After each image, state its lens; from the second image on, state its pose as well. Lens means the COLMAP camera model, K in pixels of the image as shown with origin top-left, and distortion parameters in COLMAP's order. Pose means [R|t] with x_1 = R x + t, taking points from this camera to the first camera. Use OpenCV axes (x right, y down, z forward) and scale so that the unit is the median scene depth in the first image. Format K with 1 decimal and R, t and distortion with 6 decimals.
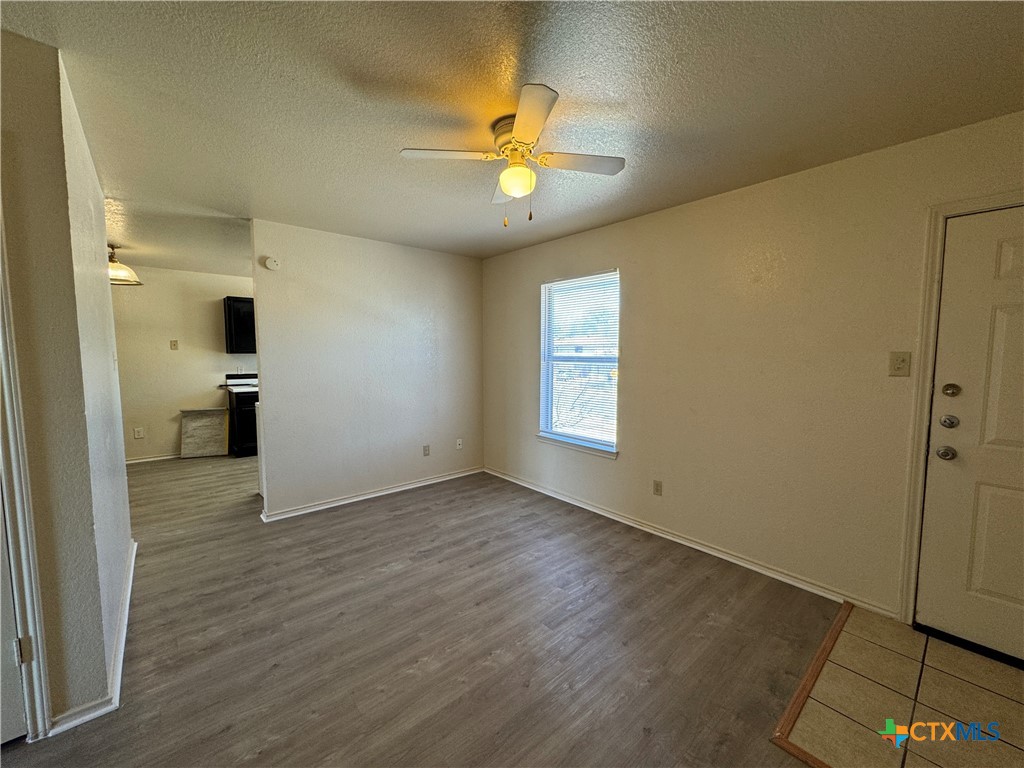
lens RADIAL K [[408.7, 0, 512.0], [0, 408.7, 384.0], [0, 0, 1]] dist [-0.001068, -0.000022]
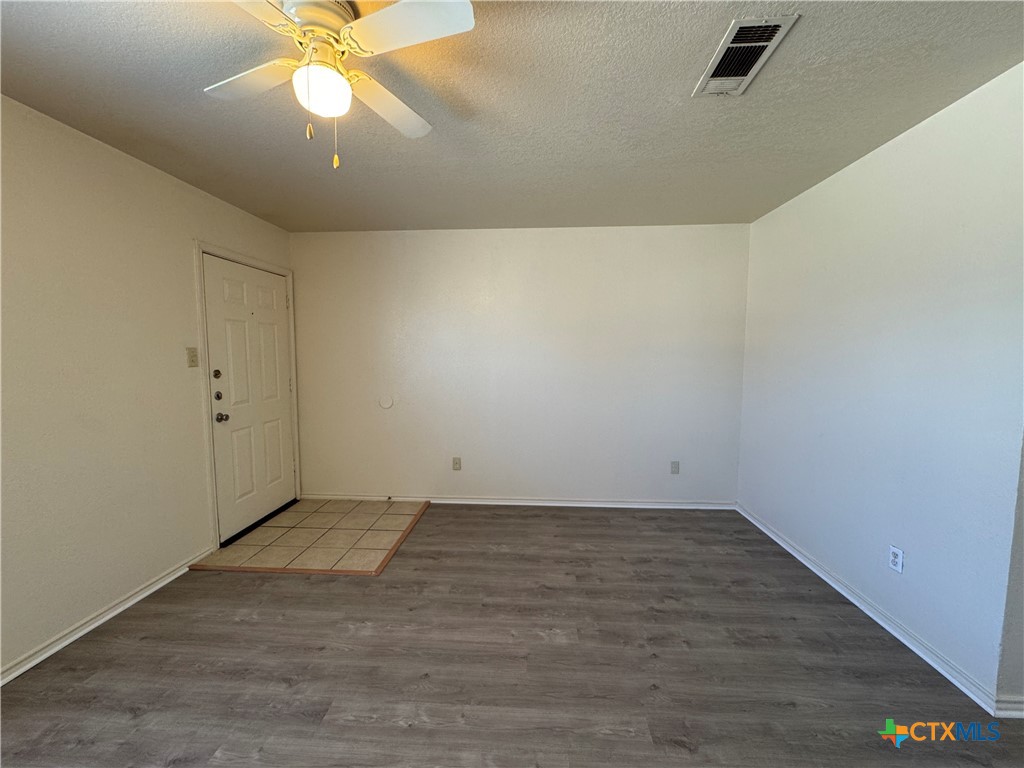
lens RADIAL K [[408.7, 0, 512.0], [0, 408.7, 384.0], [0, 0, 1]] dist [-0.001068, -0.000022]
pose [[-0.715743, -0.058358, 0.695922, -0.497893], [0.051448, 0.989389, 0.135880, -0.067462], [-0.696467, 0.133059, -0.705145, 0.935871]]
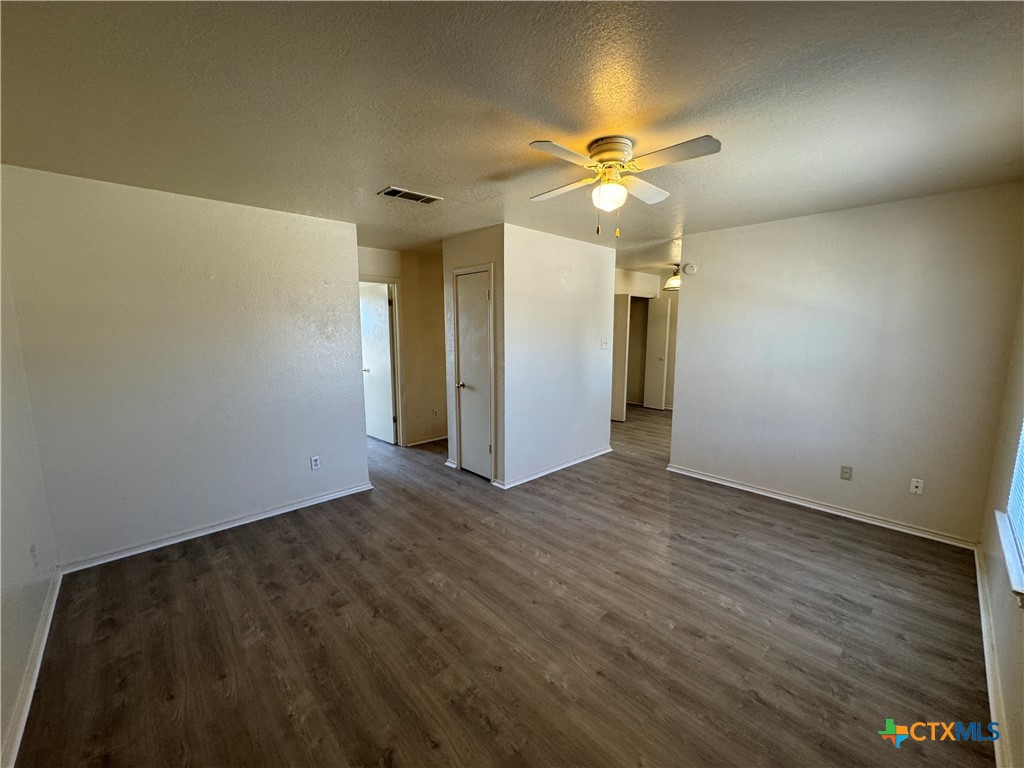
lens RADIAL K [[408.7, 0, 512.0], [0, 408.7, 384.0], [0, 0, 1]] dist [-0.001068, -0.000022]
pose [[0.041902, 0.139059, -0.989397, 0.803615], [-0.075793, 0.987856, 0.135632, -0.095214], [0.996243, 0.069306, 0.051933, 0.513535]]
